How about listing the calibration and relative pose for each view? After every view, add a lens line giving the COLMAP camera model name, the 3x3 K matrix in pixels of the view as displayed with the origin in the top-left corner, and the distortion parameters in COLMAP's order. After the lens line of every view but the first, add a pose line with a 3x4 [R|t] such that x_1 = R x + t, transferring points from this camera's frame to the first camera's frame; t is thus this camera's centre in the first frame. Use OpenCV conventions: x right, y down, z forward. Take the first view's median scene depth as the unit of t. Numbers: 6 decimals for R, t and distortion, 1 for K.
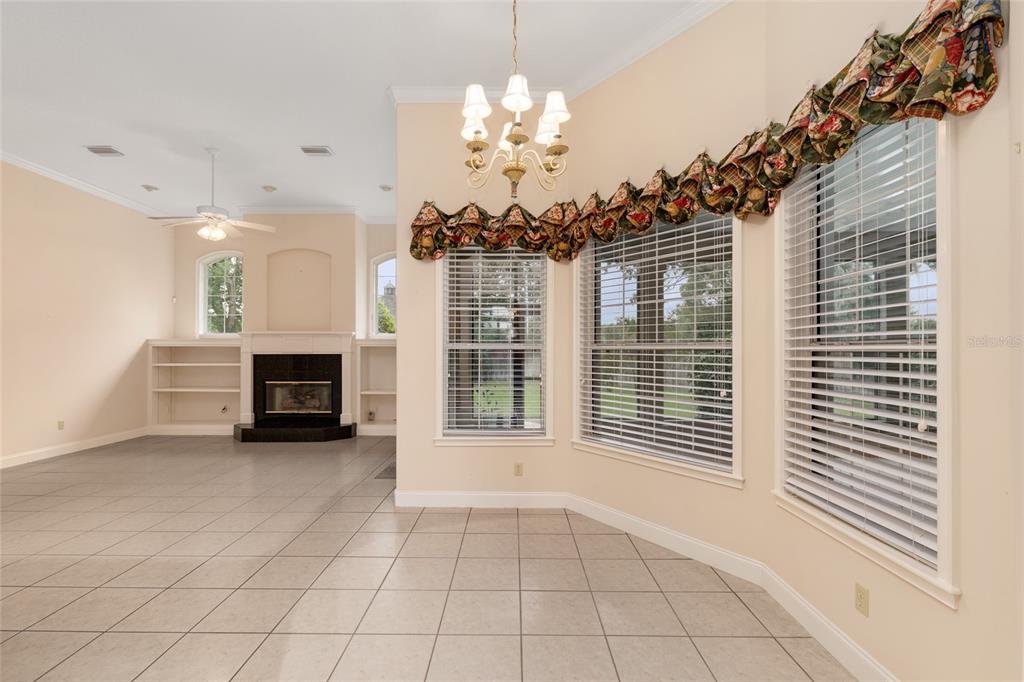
lens RADIAL K [[454.8, 0, 514.0], [0, 454.8, 349.2], [0, 0, 1]] dist [-0.002077, -0.000339]
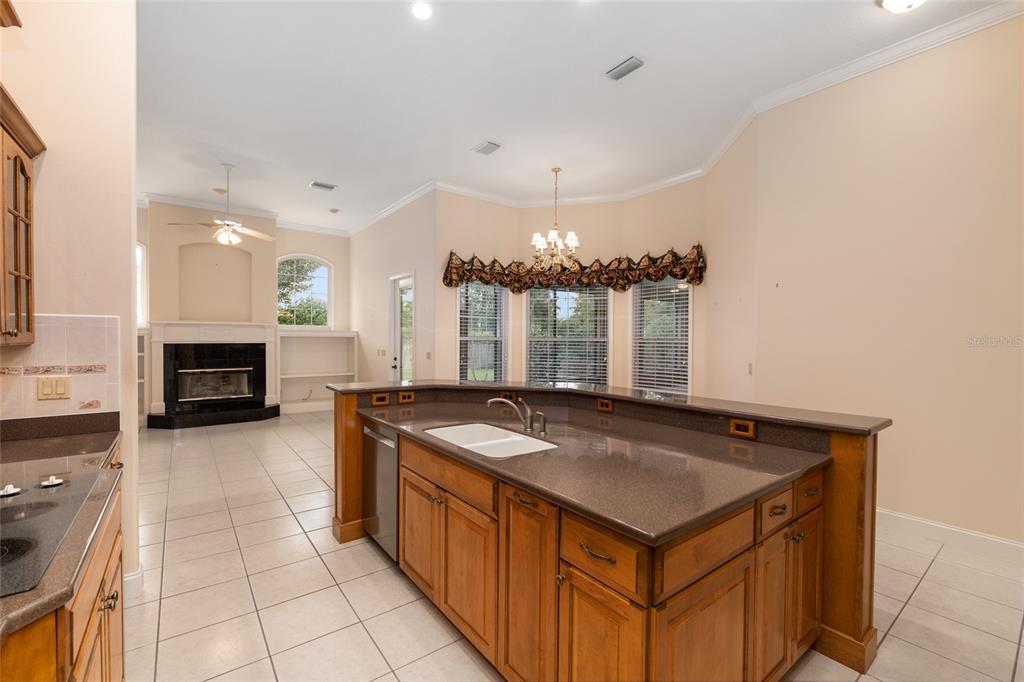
lens RADIAL K [[433.8, 0, 512.0], [0, 433.8, 341.0], [0, 0, 1]] dist [-0.005823, -0.000286]
pose [[0.790889, -0.000609, 0.611960, -0.559854], [-0.006081, 0.999942, 0.008854, -0.007704], [-0.611930, -0.010723, 0.790839, -0.223181]]
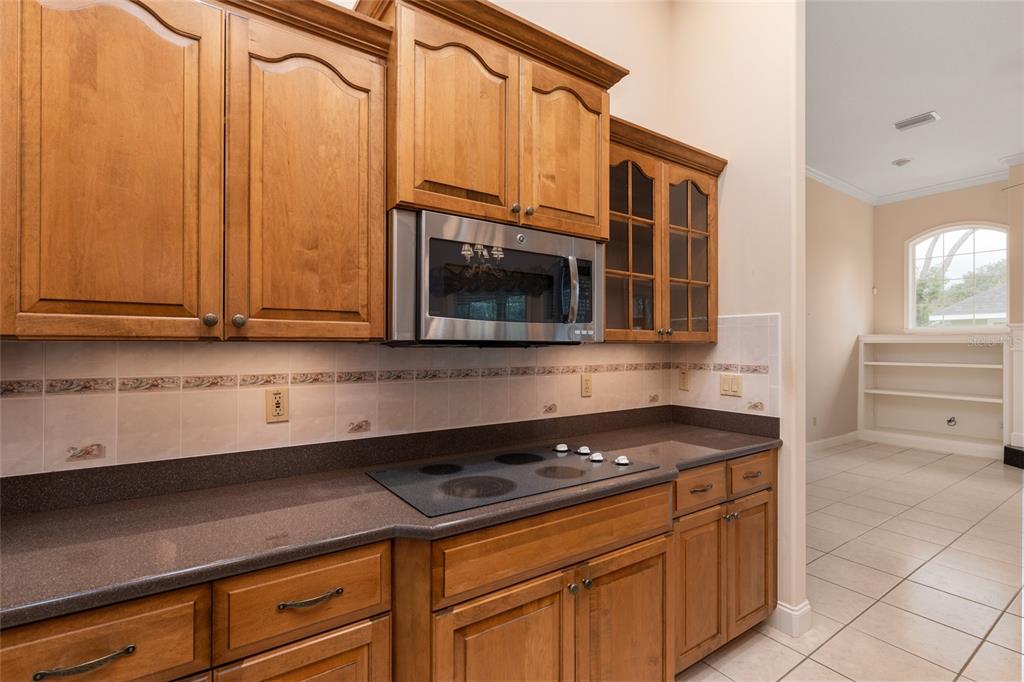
lens RADIAL K [[469.9, 0, 512.0], [0, 469.9, 341.0], [0, 0, 1]] dist [0.001202, 0.000037]
pose [[0.568290, -0.005698, -0.822808, -0.435919], [-0.003526, 0.999950, -0.009359, 0.000964], [0.822821, 0.008220, 0.568242, -0.120559]]
